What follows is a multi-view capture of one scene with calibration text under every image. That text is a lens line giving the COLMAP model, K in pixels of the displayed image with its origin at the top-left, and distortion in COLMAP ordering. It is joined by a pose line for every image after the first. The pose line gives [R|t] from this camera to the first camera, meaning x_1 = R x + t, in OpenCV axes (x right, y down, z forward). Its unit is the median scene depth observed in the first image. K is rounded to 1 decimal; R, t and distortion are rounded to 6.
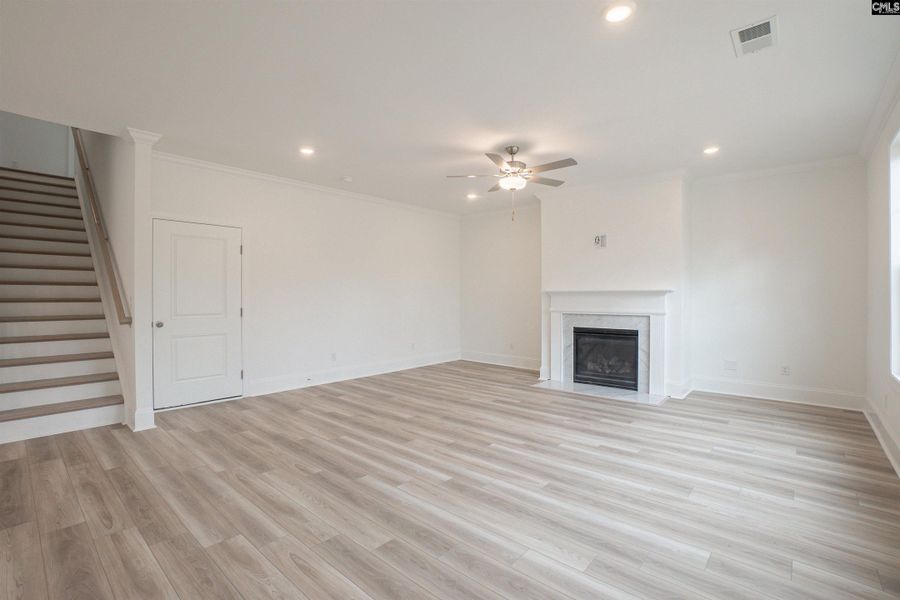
lens RADIAL K [[401.2, 0, 442.7], [0, 401.2, 293.8], [0, 0, 1]] dist [-0.064133, 0.018403]
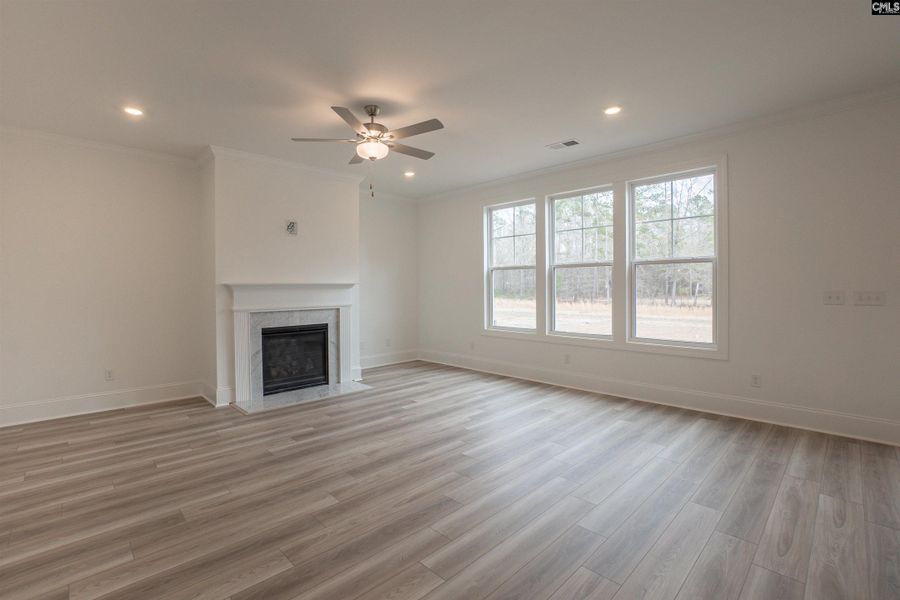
lens RADIAL K [[421.0, 0, 422.1], [0, 421.0, 287.1], [0, 0, 1]] dist [-0.071995, 0.022234]
pose [[0.101819, -0.001159, 0.994802, -0.658754], [0.006539, 0.999978, 0.000496, 0.001755], [-0.994781, 0.006455, 0.101825, 0.804369]]
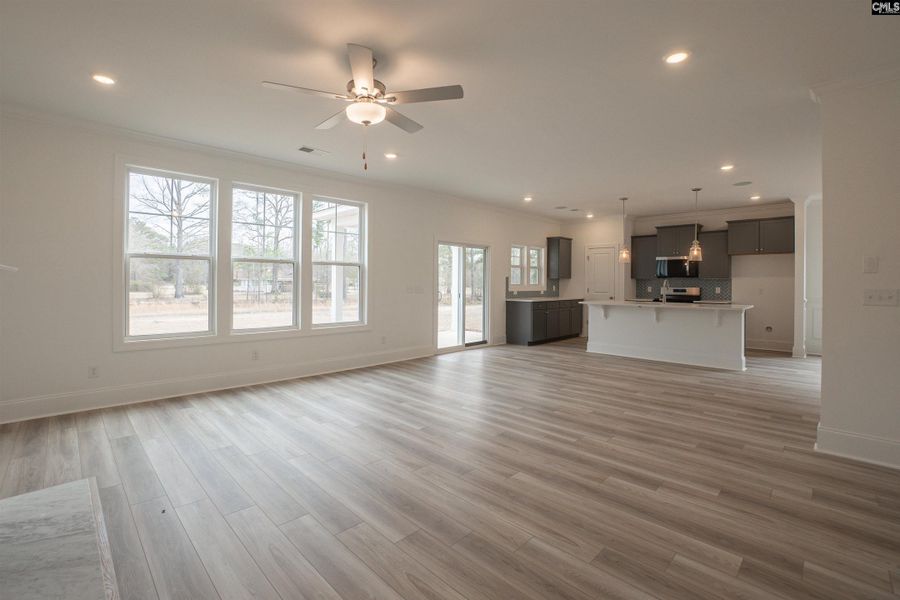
lens RADIAL K [[401.2, 0, 442.7], [0, 401.2, 293.8], [0, 0, 1]] dist [-0.064133, 0.018403]
pose [[-0.998531, -0.016277, 0.051677, 0.012855], [-0.014731, 0.999437, 0.030153, -0.004070], [-0.052138, 0.029347, -0.998209, 1.632718]]
